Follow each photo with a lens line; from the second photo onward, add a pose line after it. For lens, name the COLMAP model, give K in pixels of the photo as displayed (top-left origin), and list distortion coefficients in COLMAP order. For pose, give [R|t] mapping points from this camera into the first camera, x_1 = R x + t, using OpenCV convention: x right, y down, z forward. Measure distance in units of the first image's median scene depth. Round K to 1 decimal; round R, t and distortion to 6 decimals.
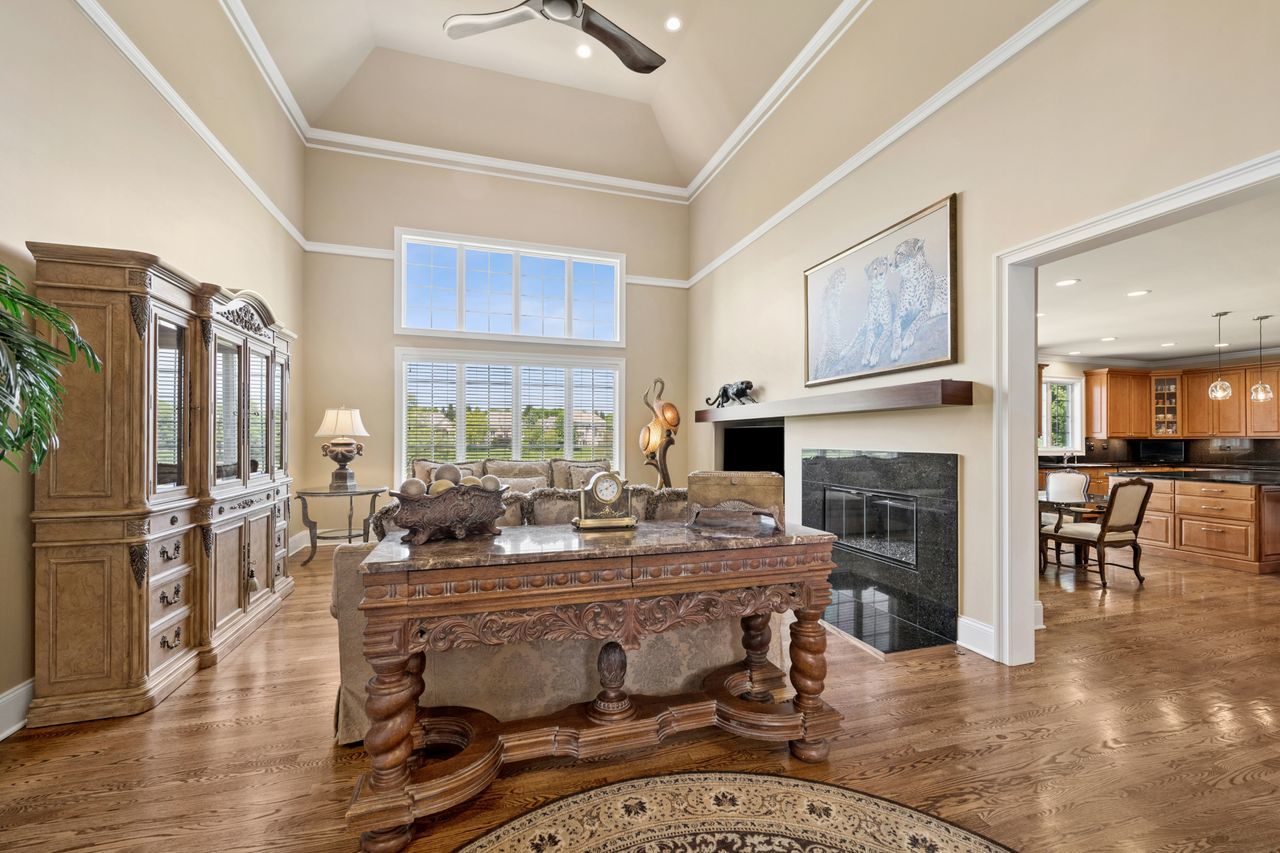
lens RADIAL K [[512.8, 0, 641.8], [0, 512.8, 436.6], [0, 0, 1]] dist [-0.000005, 0.000010]
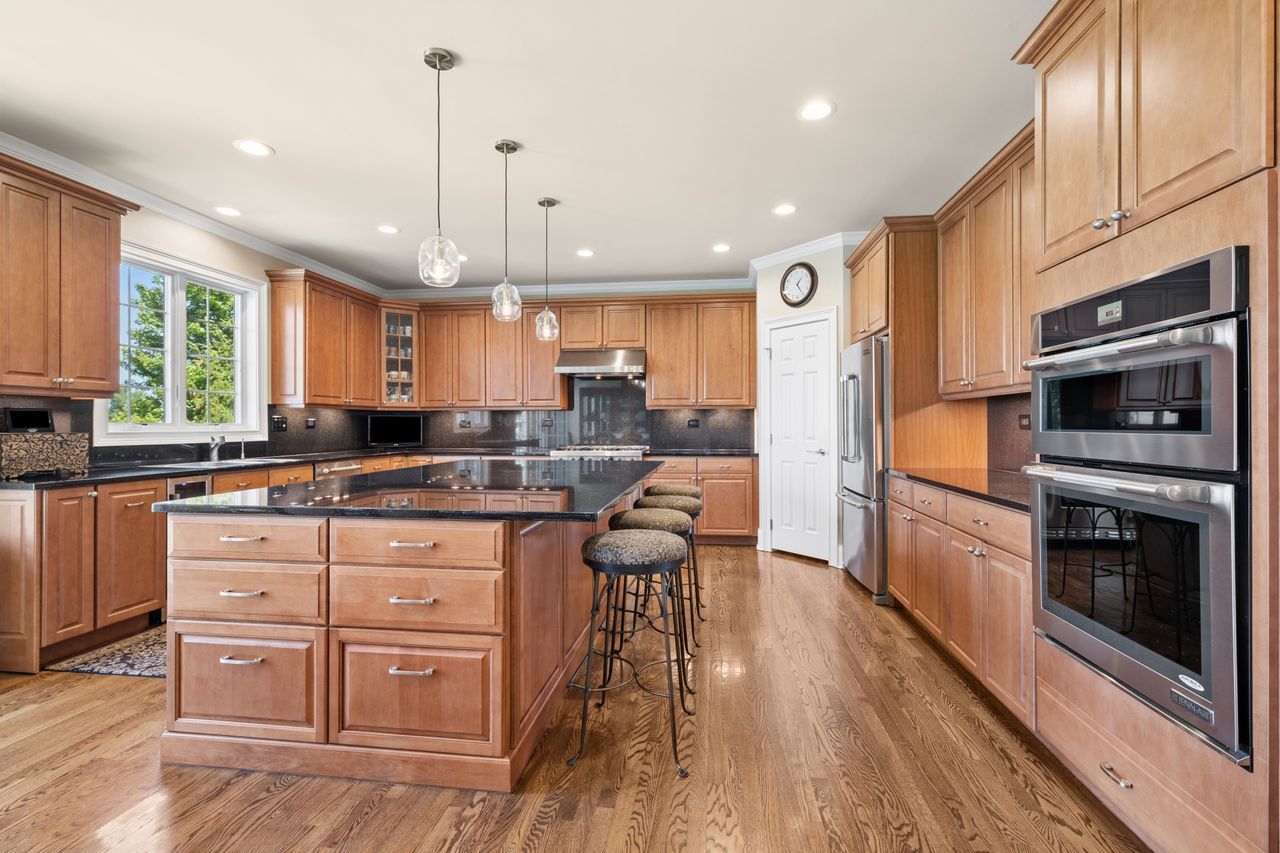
lens RADIAL K [[558.2, 0, 643.9], [0, 558.2, 423.0], [0, 0, 1]] dist [0.000925, -0.000120]
pose [[0.414428, -0.000540, 0.910082, 0.523452], [-0.003773, 0.999990, 0.002311, 0.017155], [-0.910074, -0.004391, 0.414422, 0.444133]]
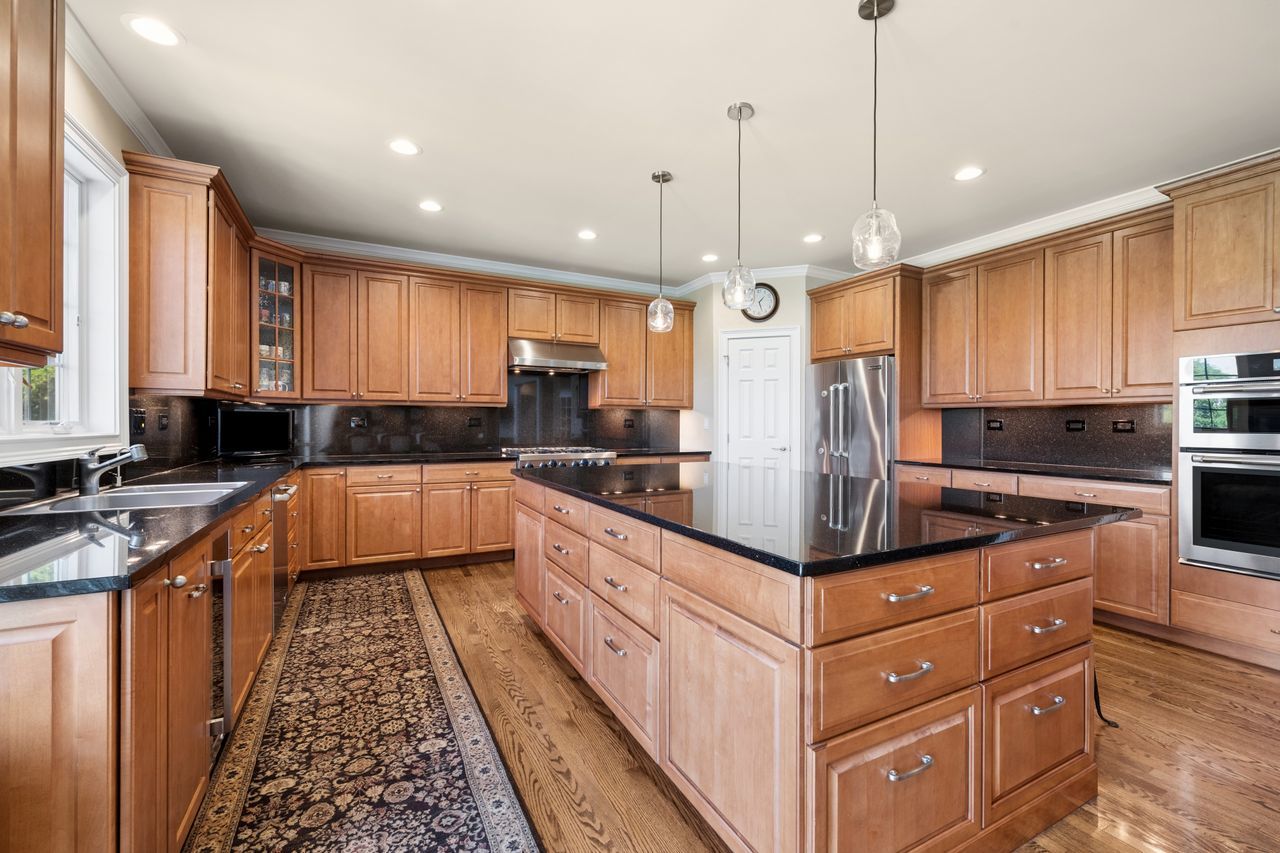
lens RADIAL K [[528.6, 0, 643.6], [0, 528.6, 423.7], [0, 0, 1]] dist [0.000255, 0.000111]
pose [[-0.179777, -0.004624, 0.983696, 0.528032], [-0.010200, 0.999944, 0.002836, 0.017490], [-0.983654, -0.009523, -0.179814, 0.773081]]
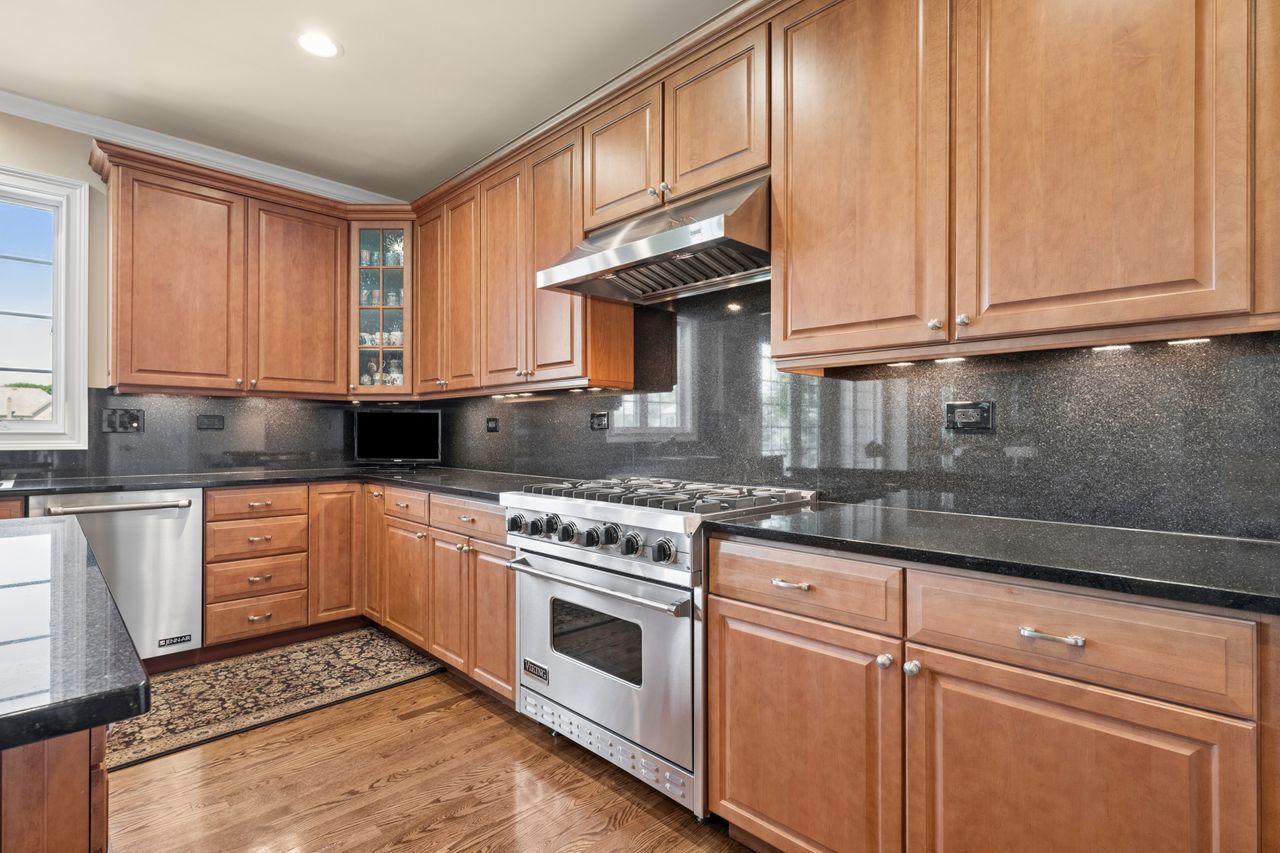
lens RADIAL K [[604.4, 0, 639.8], [0, 604.4, 431.4], [0, 0, 1]] dist [-0.000105, -0.000234]
pose [[0.886800, 0.004239, 0.462133, 0.985437], [-0.005910, 0.999980, 0.002169, 0.023900], [-0.462115, -0.004654, 0.886808, 0.546684]]
